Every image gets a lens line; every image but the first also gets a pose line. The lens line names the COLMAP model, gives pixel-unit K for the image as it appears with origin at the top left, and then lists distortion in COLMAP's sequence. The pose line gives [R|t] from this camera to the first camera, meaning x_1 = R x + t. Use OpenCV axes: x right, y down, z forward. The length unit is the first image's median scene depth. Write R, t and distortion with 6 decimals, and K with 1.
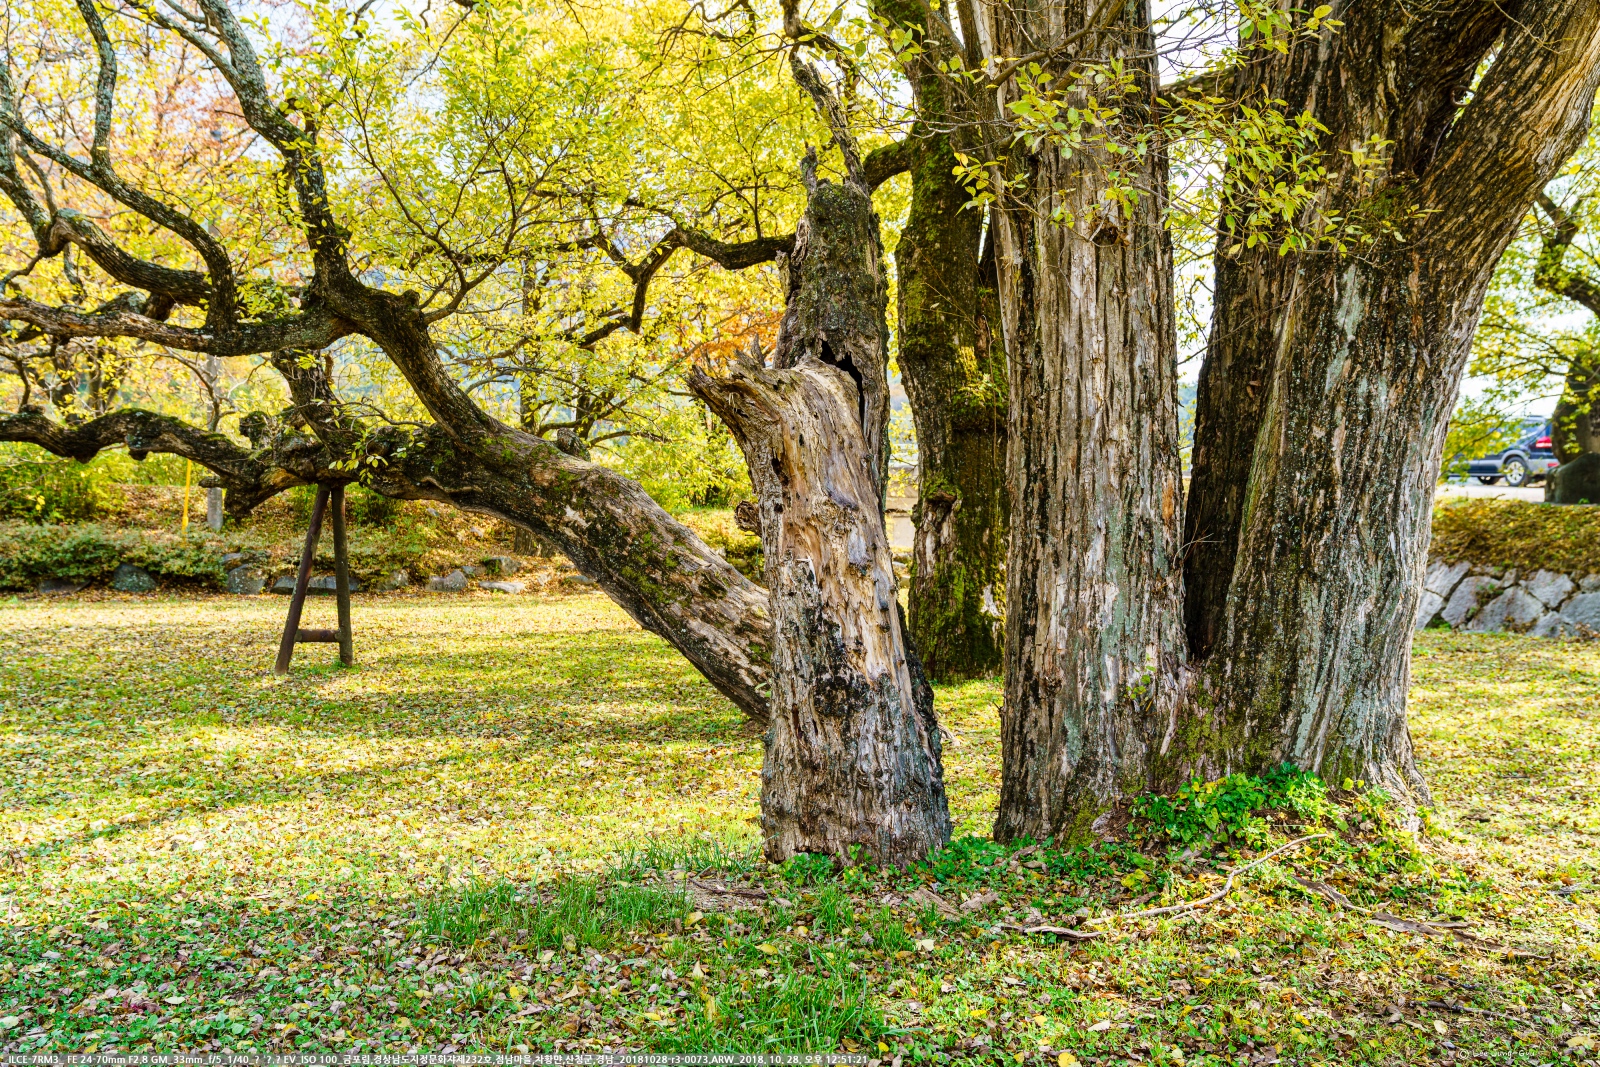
lens RADIAL K [[1548.7, 0, 800.2], [0, 1548.7, 532.3], [0, 0, 1]] dist [0.023401, 0.000000]
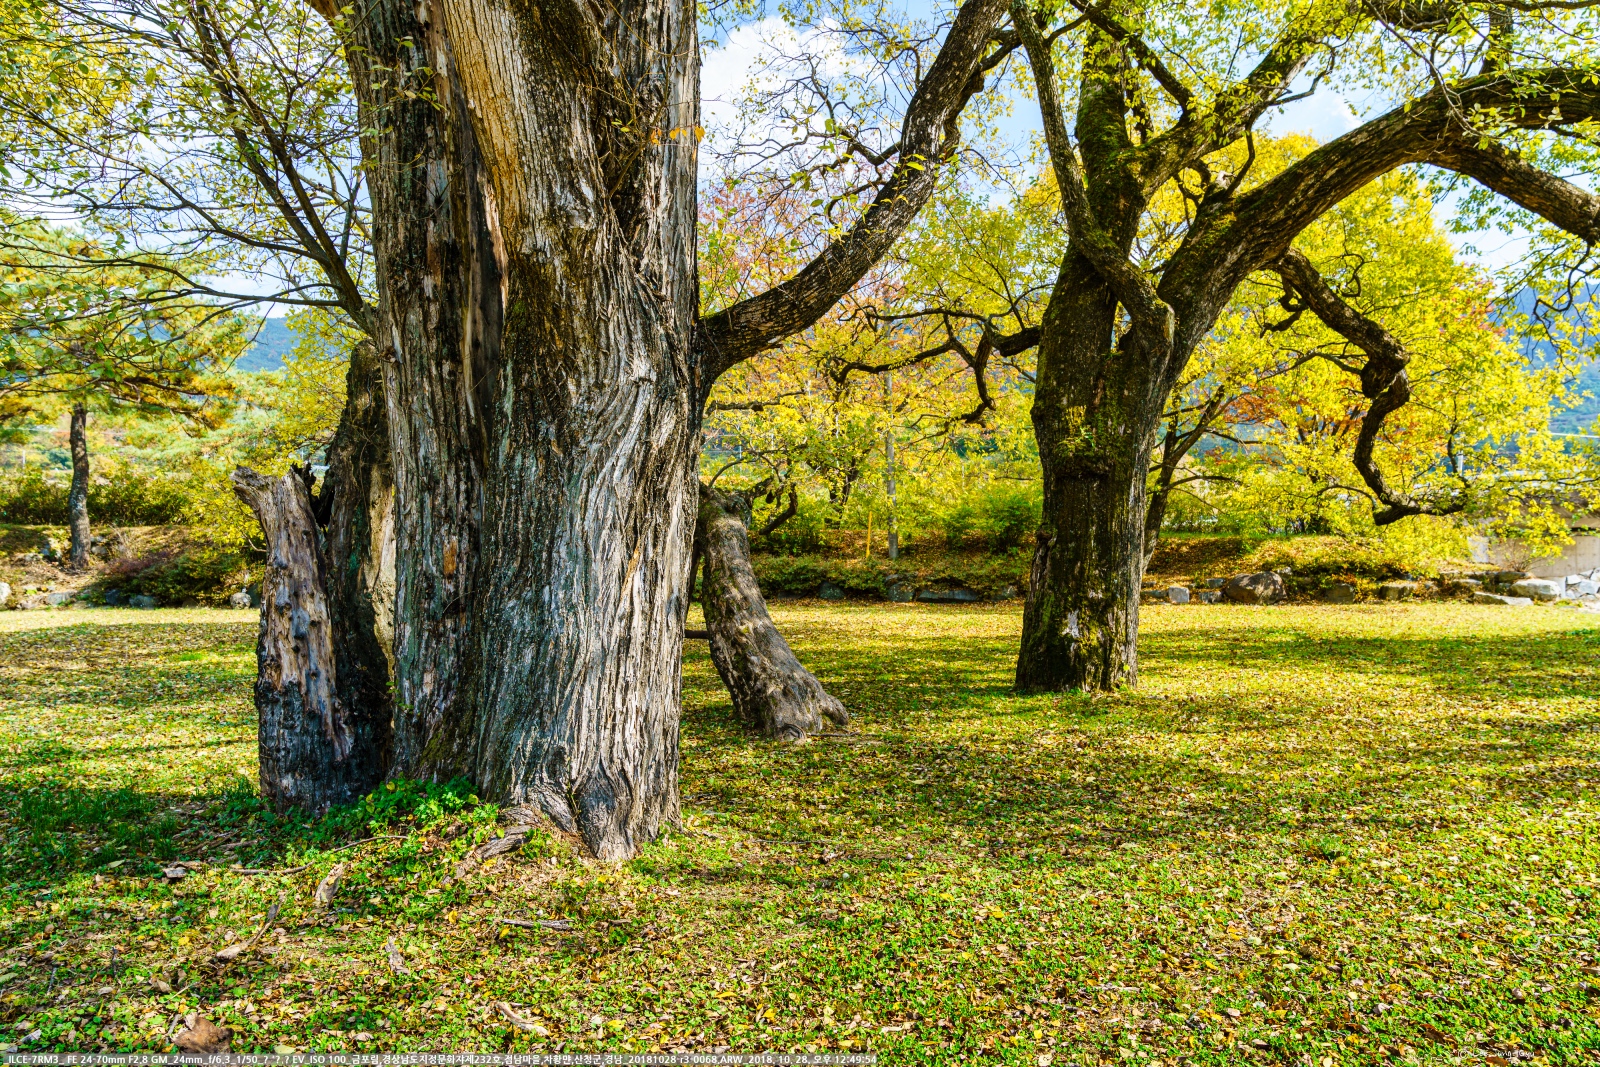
lens RADIAL K [[1104.6, 0, 800.2], [0, 1104.6, 540.8], [0, 0, 1]] dist [0.003226, 0.000073]
pose [[0.765000, -0.019878, -0.643723, 1.052867], [0.013678, 0.999800, -0.014618, -0.018442], [0.643885, 0.002378, 0.765119, 0.498095]]
